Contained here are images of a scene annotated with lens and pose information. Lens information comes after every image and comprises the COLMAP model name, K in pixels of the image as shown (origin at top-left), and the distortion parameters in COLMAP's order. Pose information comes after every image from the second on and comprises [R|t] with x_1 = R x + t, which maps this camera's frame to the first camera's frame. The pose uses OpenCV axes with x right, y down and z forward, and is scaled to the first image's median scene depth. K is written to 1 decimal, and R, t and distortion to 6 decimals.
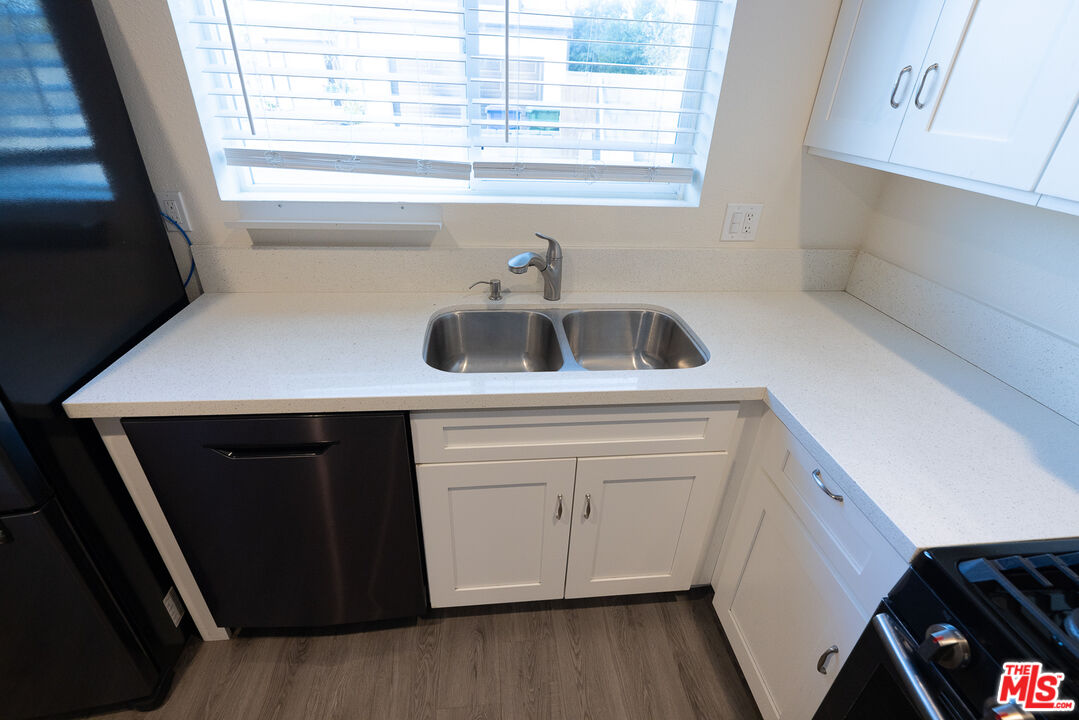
lens RADIAL K [[494.2, 0, 540.4], [0, 494.2, 362.9], [0, 0, 1]] dist [-0.000086, -0.002296]
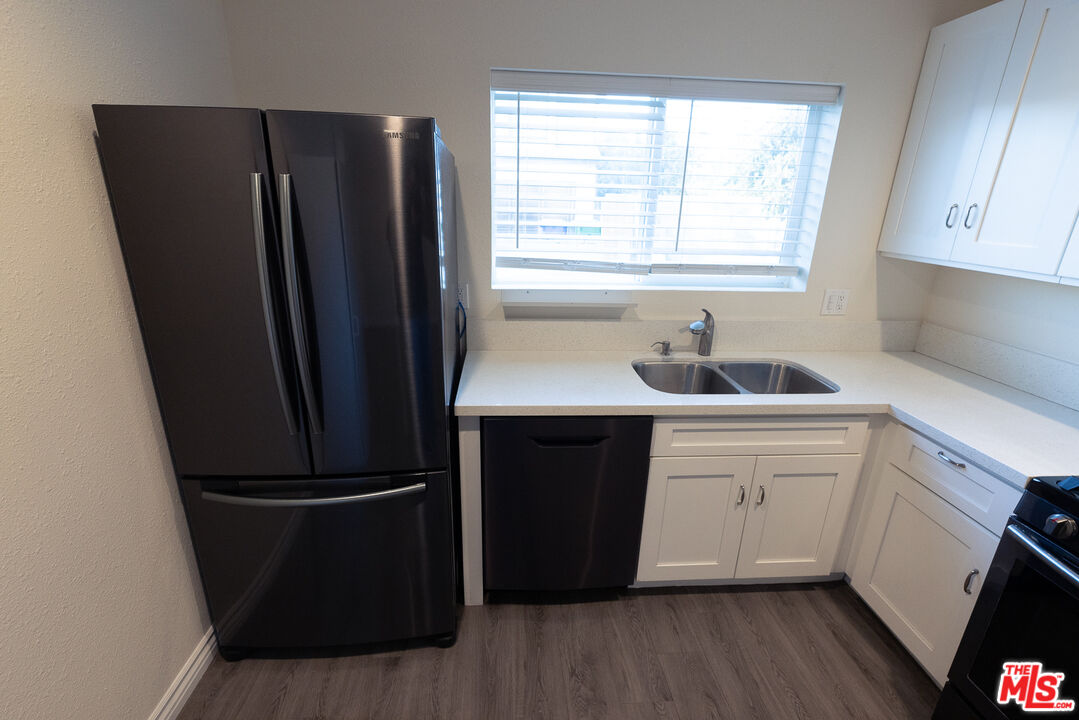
lens RADIAL K [[478.0, 0, 536.9], [0, 478.0, 359.4], [0, 0, 1]] dist [0.001151, 0.000498]
pose [[0.999272, -0.001911, -0.038092, -0.445628], [-0.005404, 0.981575, -0.191001, 0.161316], [0.037755, 0.191068, 0.980850, -0.388597]]
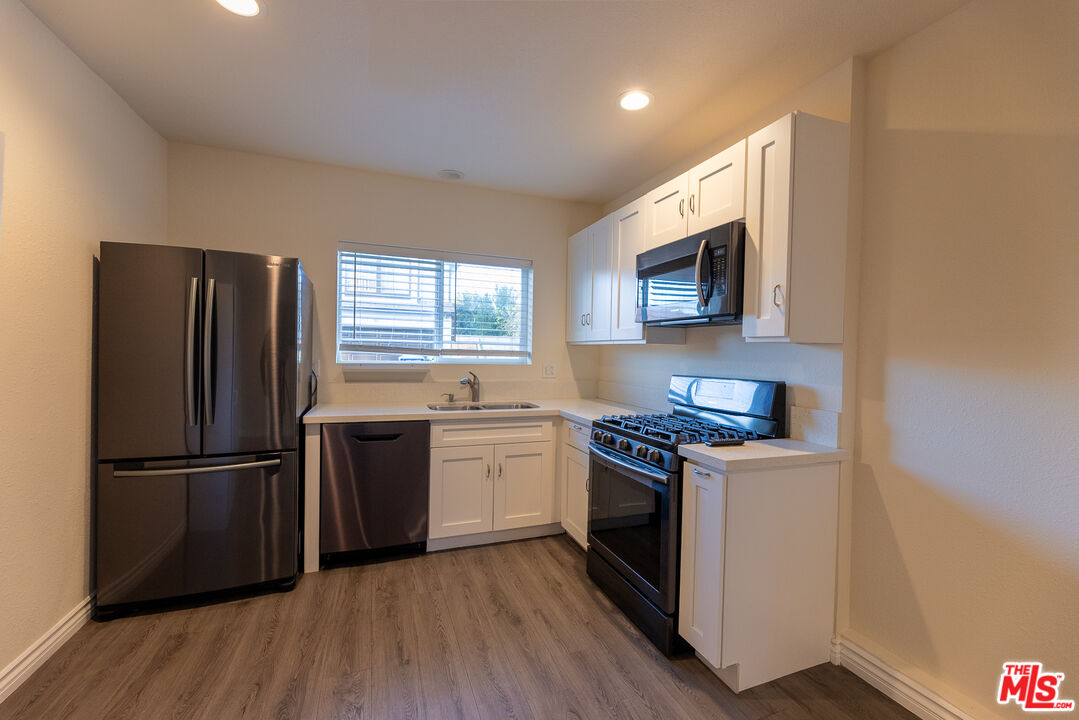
lens RADIAL K [[433.9, 0, 537.1], [0, 433.9, 358.6], [0, 0, 1]] dist [-0.000217, -0.000409]
pose [[0.968412, -0.022201, 0.248367, -0.220826], [0.136944, 0.879731, -0.455324, 0.732936], [-0.208388, 0.474953, 0.854982, -0.996853]]
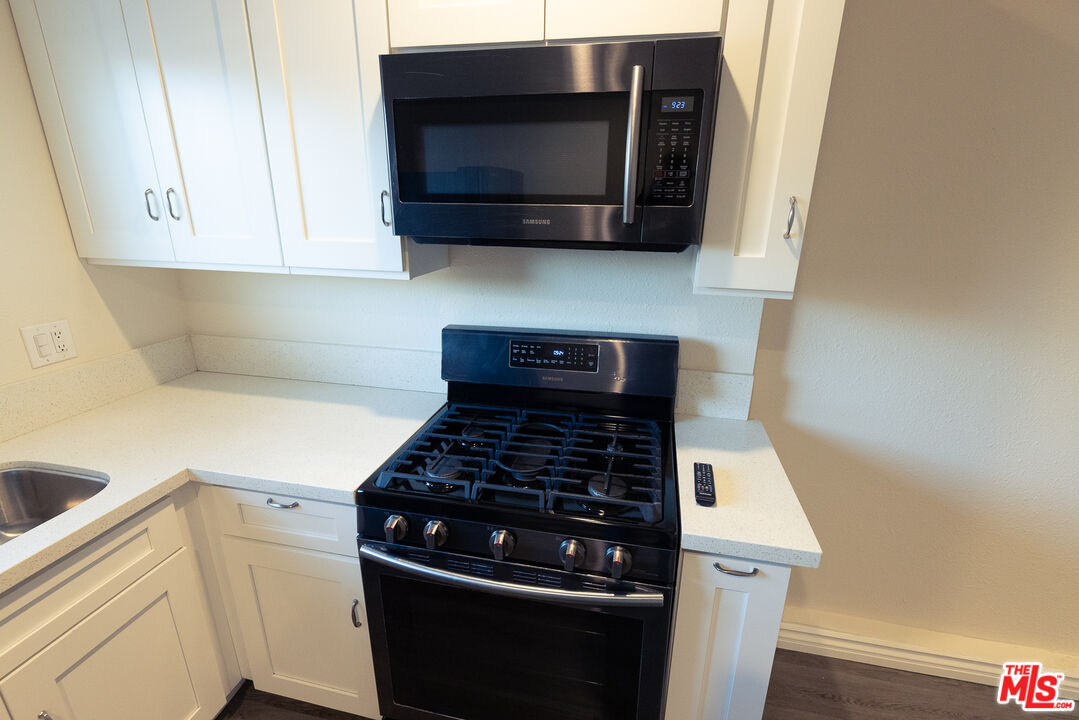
lens RADIAL K [[494.2, 0, 541.3], [0, 494.2, 362.6], [0, 0, 1]] dist [-0.000086, -0.002296]
pose [[0.320346, -0.325859, 0.889491, -0.139635], [0.468611, 0.870550, 0.150152, 0.039818], [-0.823275, 0.368725, 0.431578, -0.141413]]
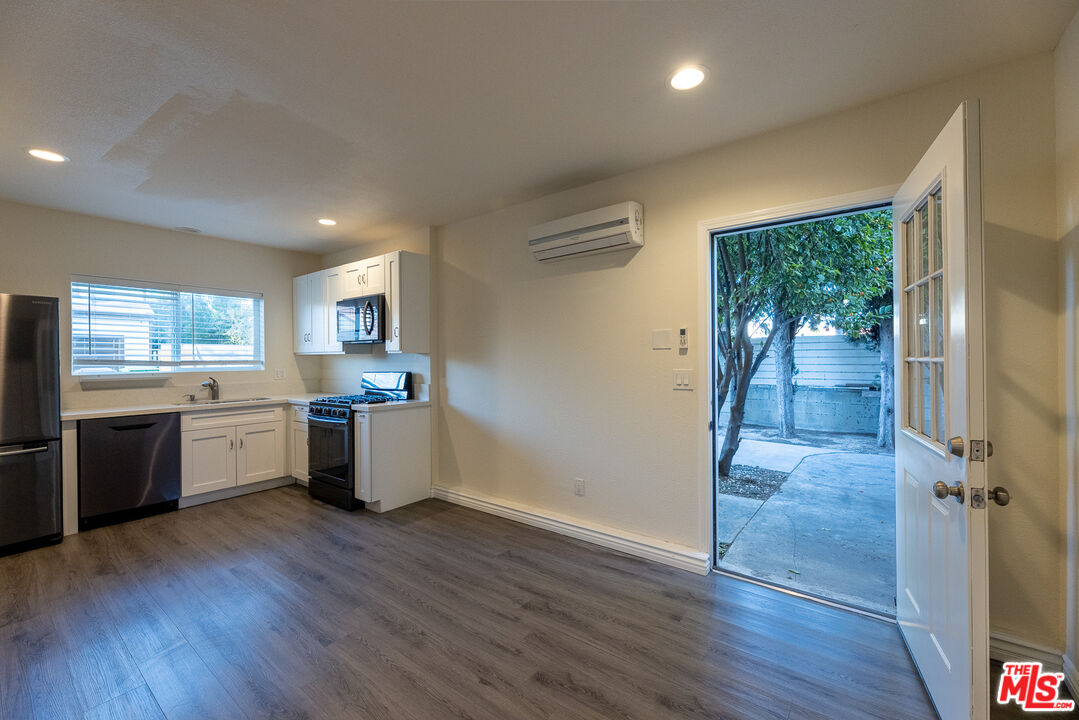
lens RADIAL K [[433.9, 0, 540.2], [0, 433.9, 358.0], [0, 0, 1]] dist [-0.000217, -0.000409]
pose [[0.691411, -0.043785, 0.721134, -0.568984], [0.384649, 0.867238, -0.316140, 1.411214], [-0.611552, 0.495966, 0.616459, -2.238456]]
